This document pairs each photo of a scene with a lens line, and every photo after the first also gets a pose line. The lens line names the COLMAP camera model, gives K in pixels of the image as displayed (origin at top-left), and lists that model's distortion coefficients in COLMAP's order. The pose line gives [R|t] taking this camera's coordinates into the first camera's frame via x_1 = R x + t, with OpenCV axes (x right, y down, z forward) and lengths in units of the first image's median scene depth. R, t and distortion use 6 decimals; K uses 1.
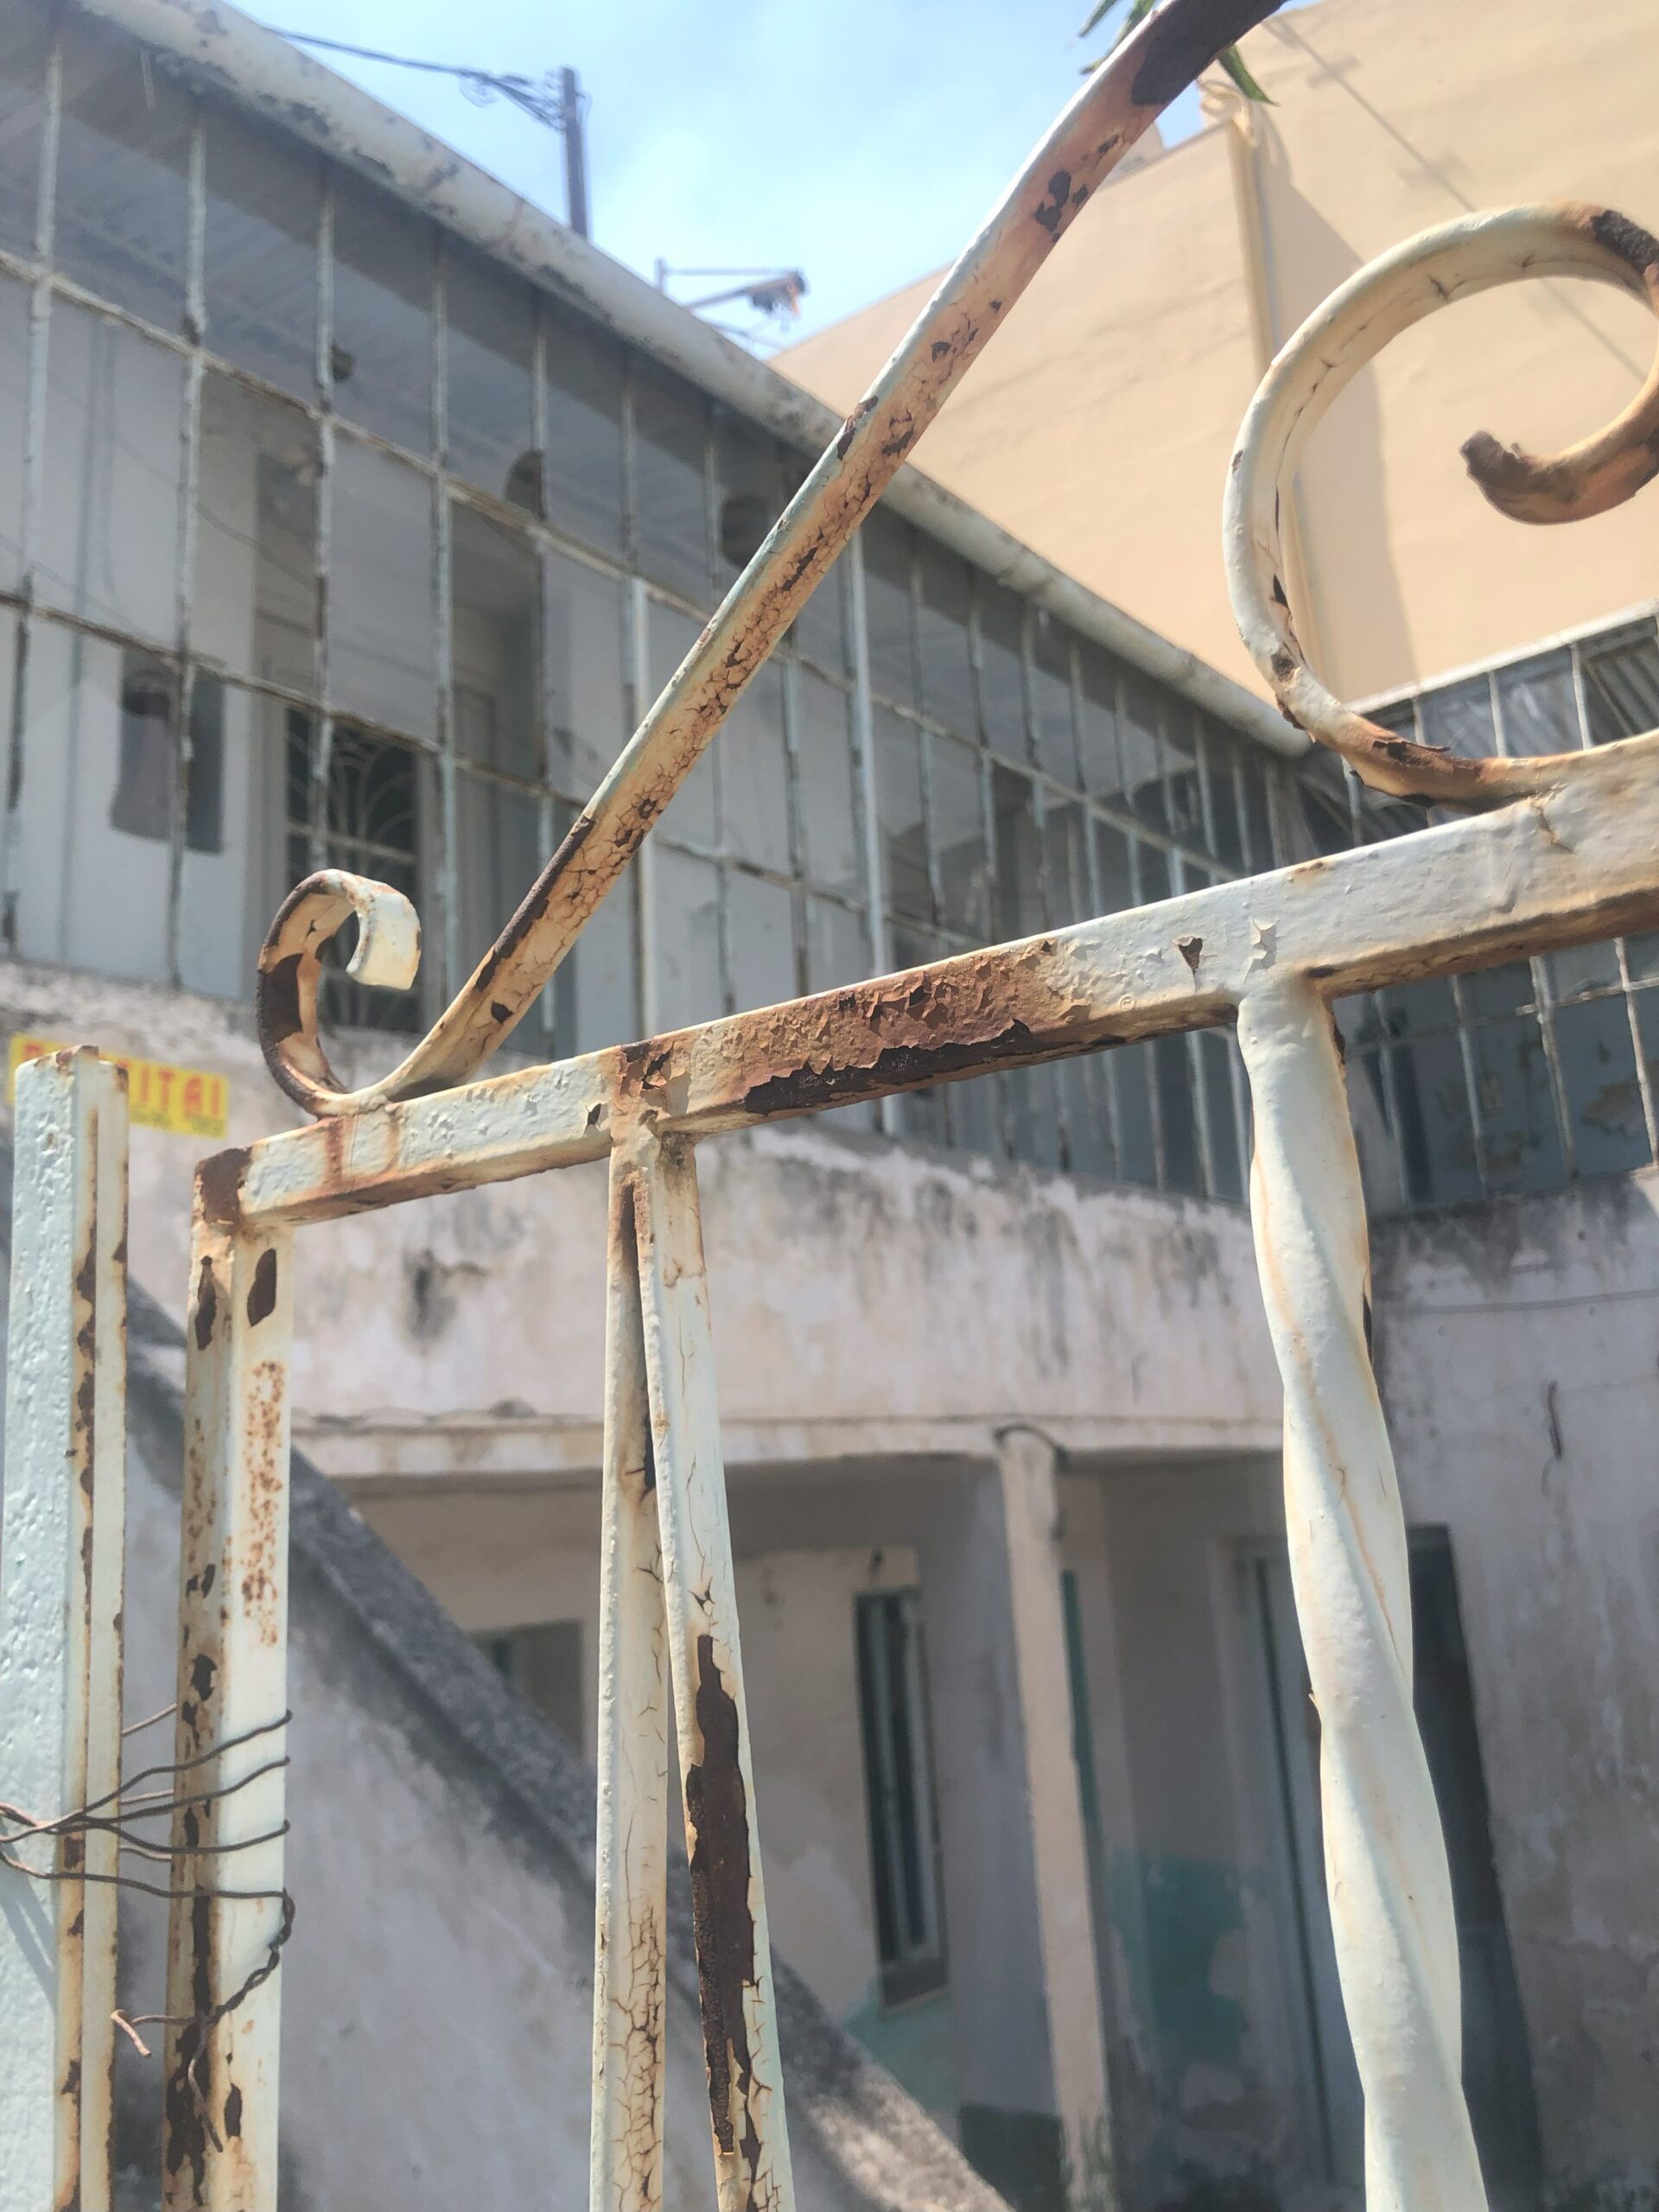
lens RADIAL K [[1828.1, 0, 763.3], [0, 1828.1, 1062.6], [0, 0, 1]] dist [0.029238, -0.032267]
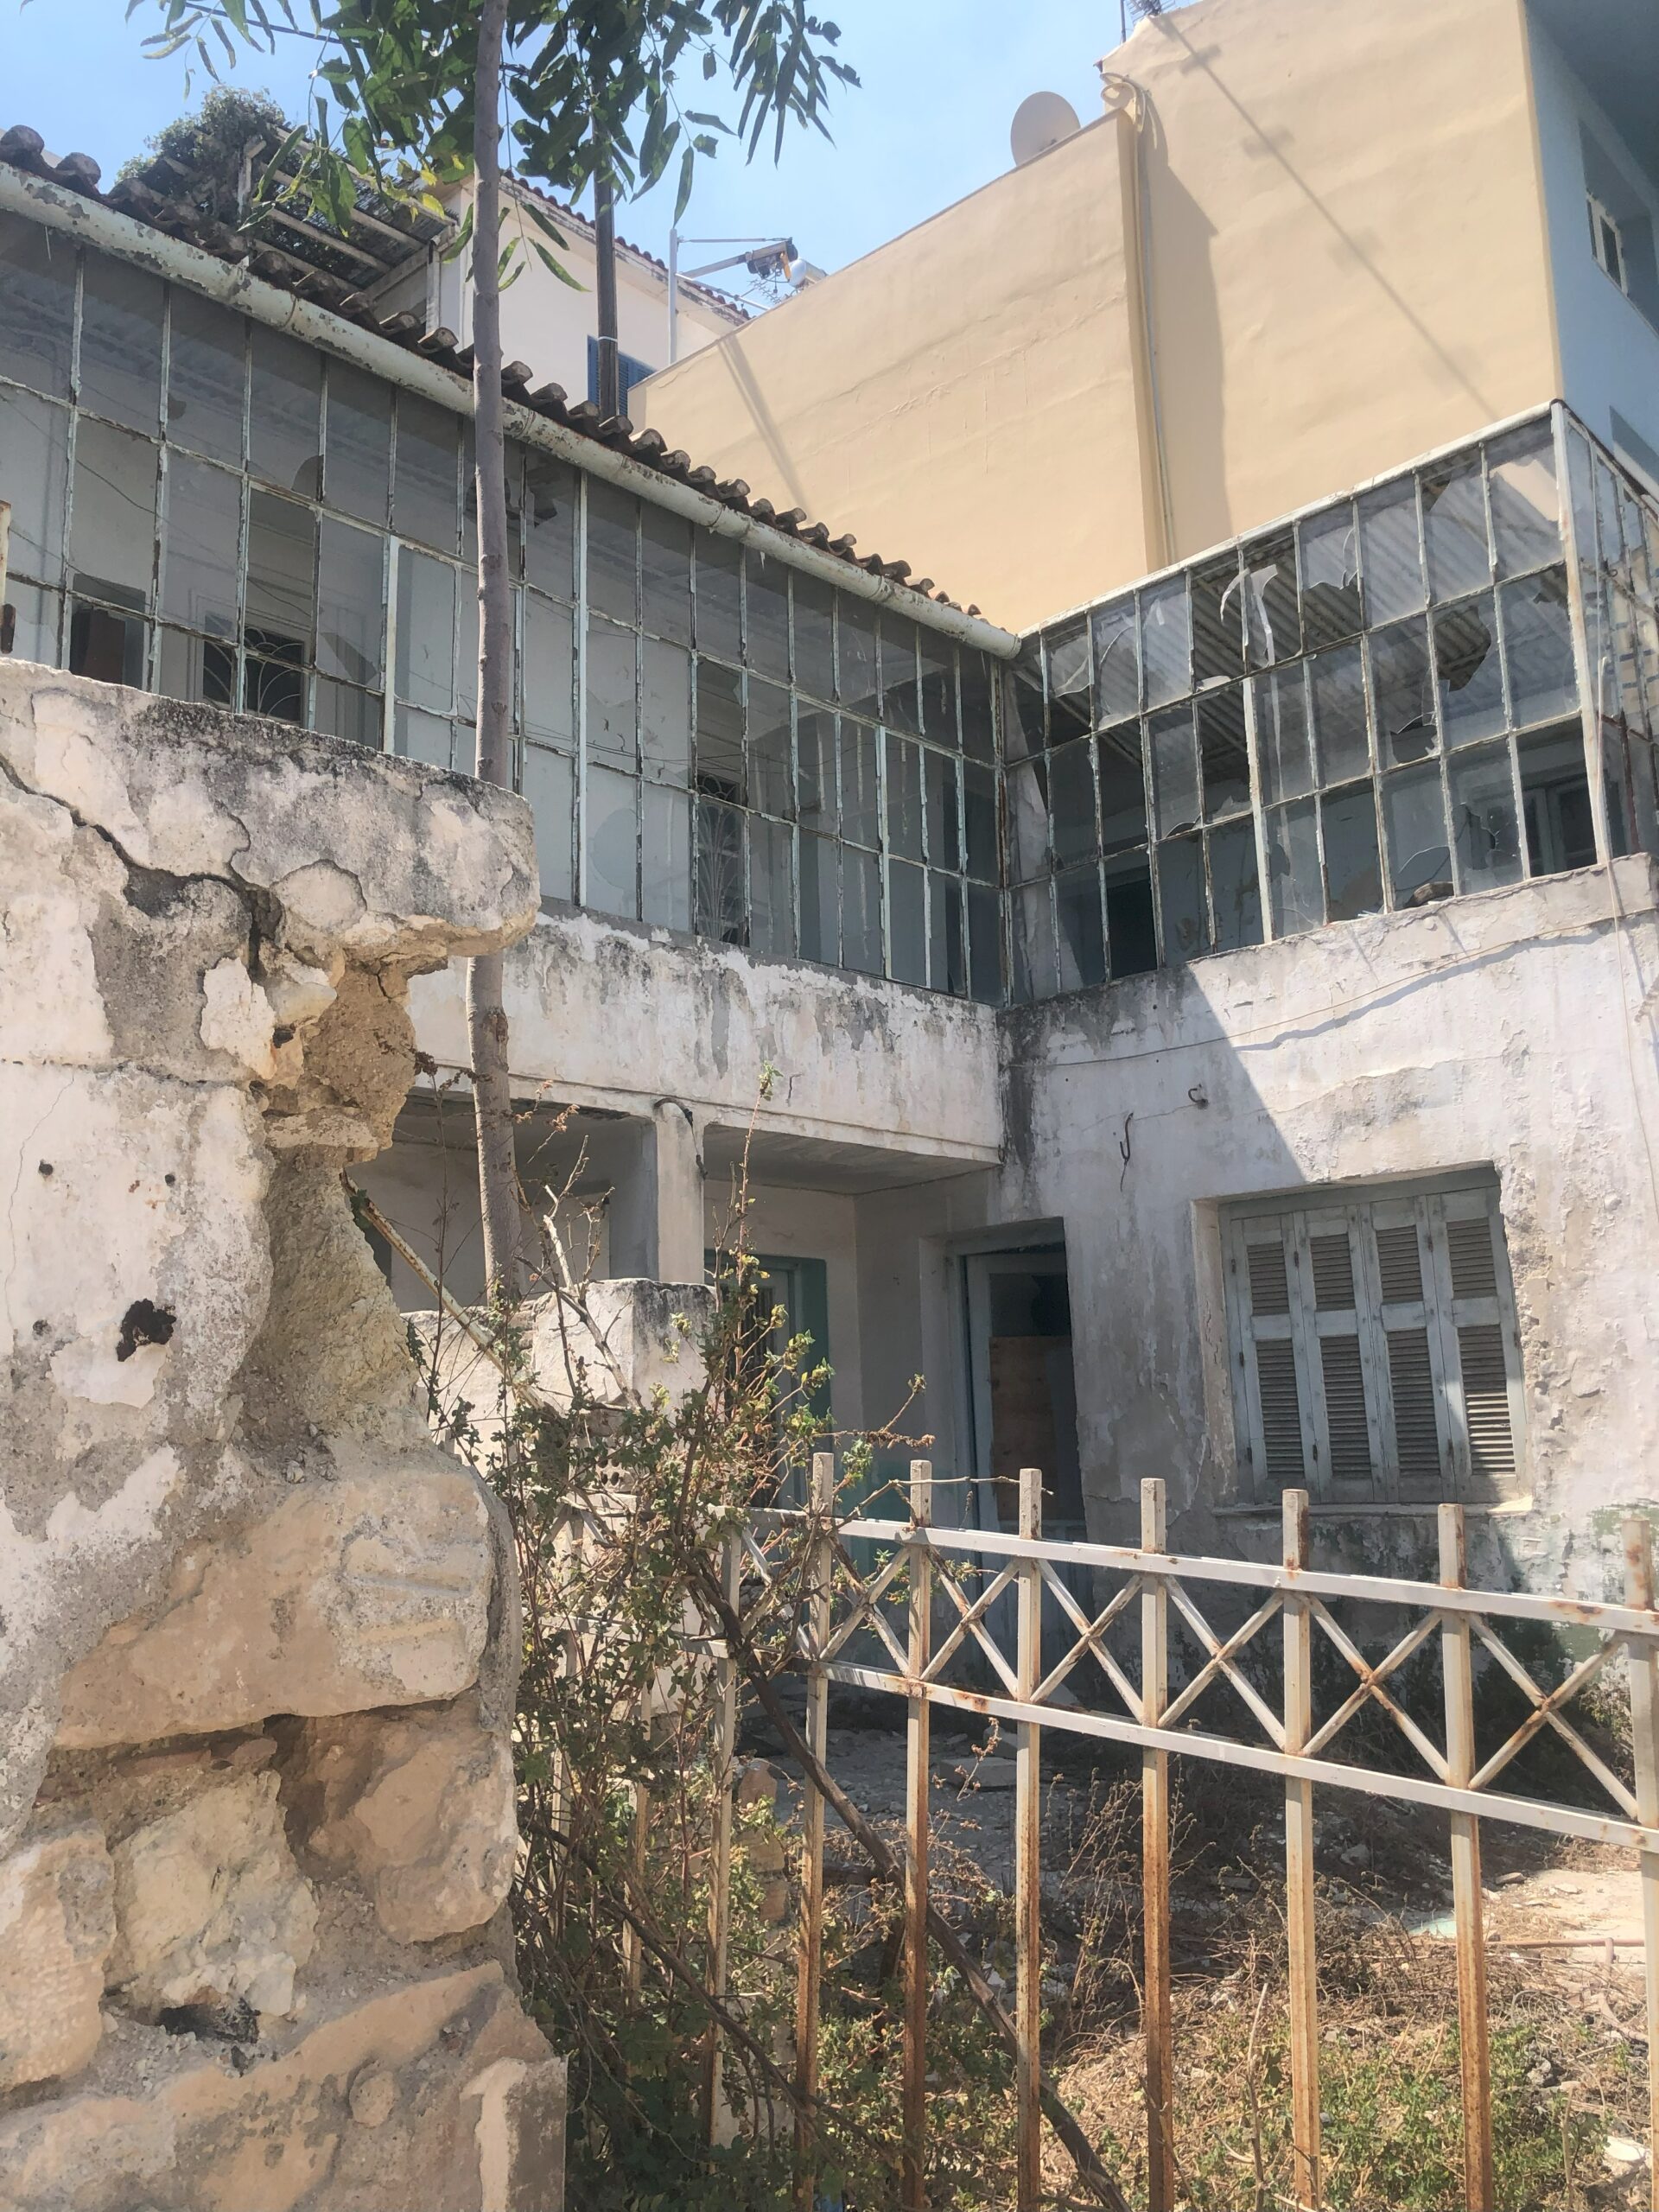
lens RADIAL K [[1828.1, 0, 806.6], [0, 1828.1, 1112.5], [0, 0, 1]] dist [0.029238, -0.032267]
pose [[0.996740, 0.012149, -0.079758, 0.322321], [-0.007056, 0.997936, 0.063826, 0.095388], [0.080369, -0.063055, 0.994769, -0.430823]]
